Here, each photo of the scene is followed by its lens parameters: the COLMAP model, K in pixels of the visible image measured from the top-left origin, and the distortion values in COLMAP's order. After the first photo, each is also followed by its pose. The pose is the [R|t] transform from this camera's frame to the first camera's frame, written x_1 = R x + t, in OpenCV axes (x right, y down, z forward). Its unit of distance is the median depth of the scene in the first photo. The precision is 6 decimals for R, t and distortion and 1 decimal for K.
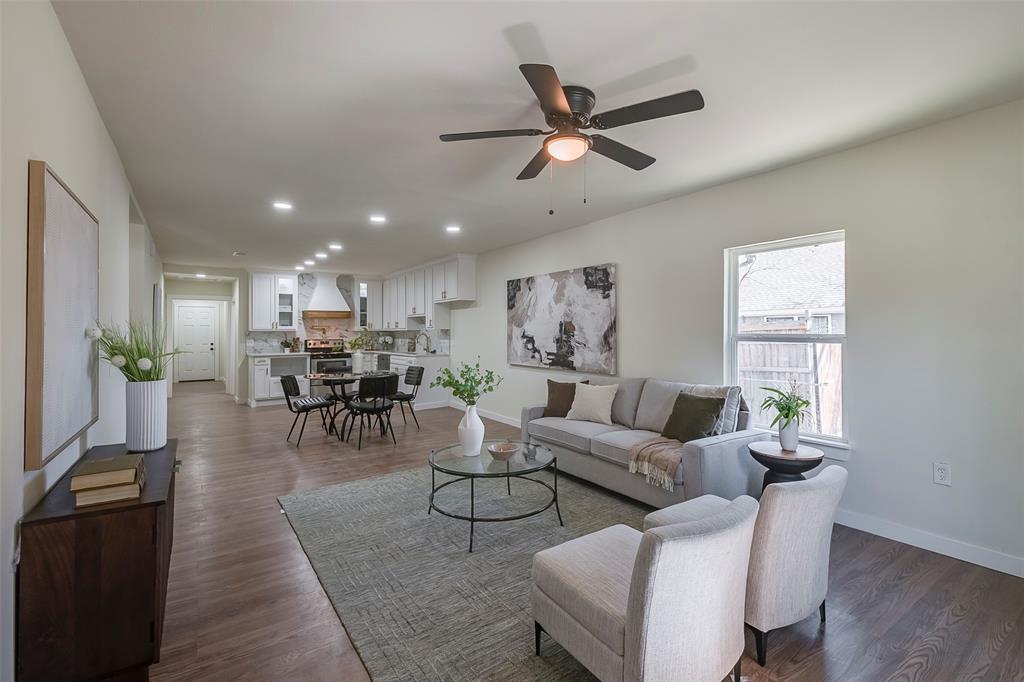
lens RADIAL K [[457.6, 0, 515.3], [0, 457.6, 327.1], [0, 0, 1]] dist [0.037421, -0.031898]
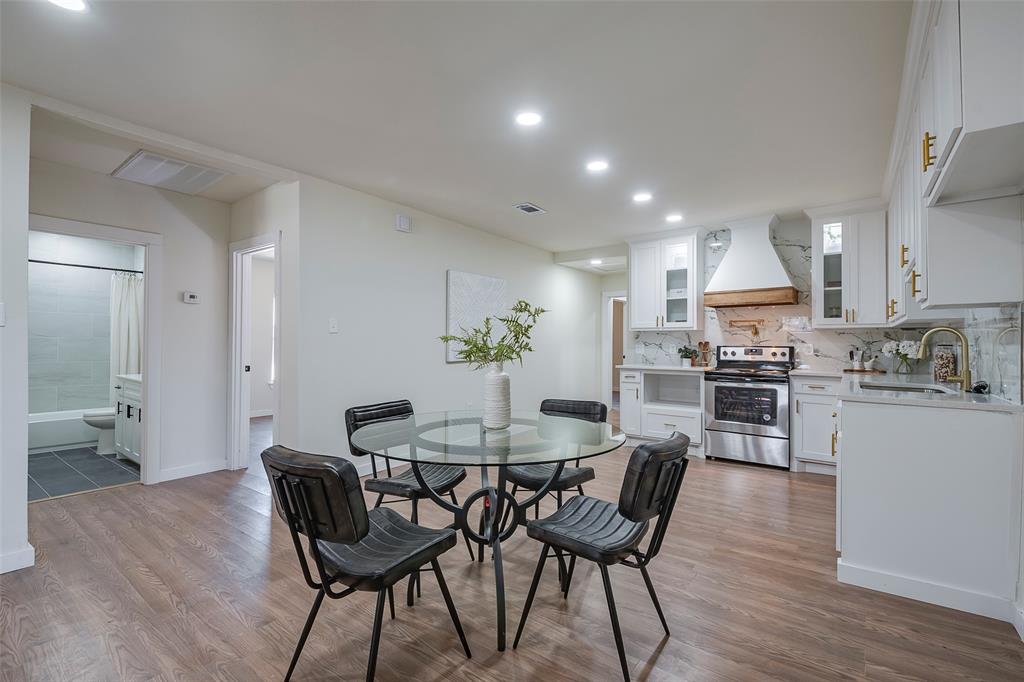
lens RADIAL K [[450.8, 0, 507.4], [0, 450.8, 338.1], [0, 0, 1]] dist [0.034937, -0.030601]
pose [[0.316054, -0.006721, -0.948718, -0.003951], [0.005809, 0.999970, -0.005149, 0.019595], [0.948724, -0.003884, 0.316083, 0.574840]]
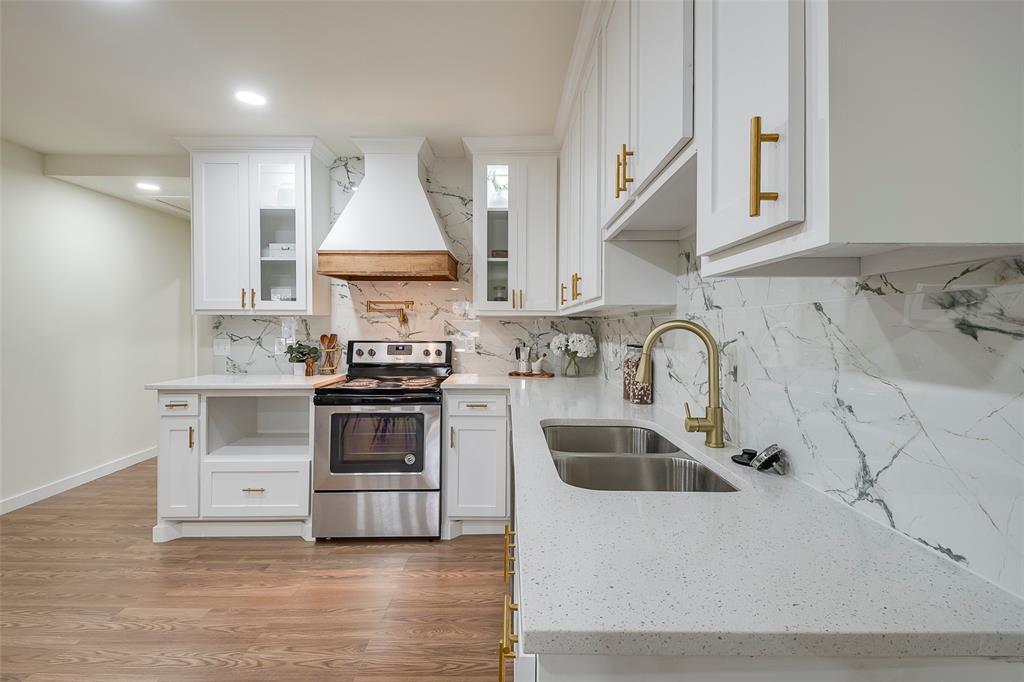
lens RADIAL K [[457.6, 0, 515.3], [0, 457.6, 327.1], [0, 0, 1]] dist [0.037421, -0.031898]
pose [[0.833818, 0.005969, -0.552007, -0.150610], [0.001182, 0.999920, 0.012599, 0.012671], [0.552038, -0.011158, 0.833745, 0.773996]]
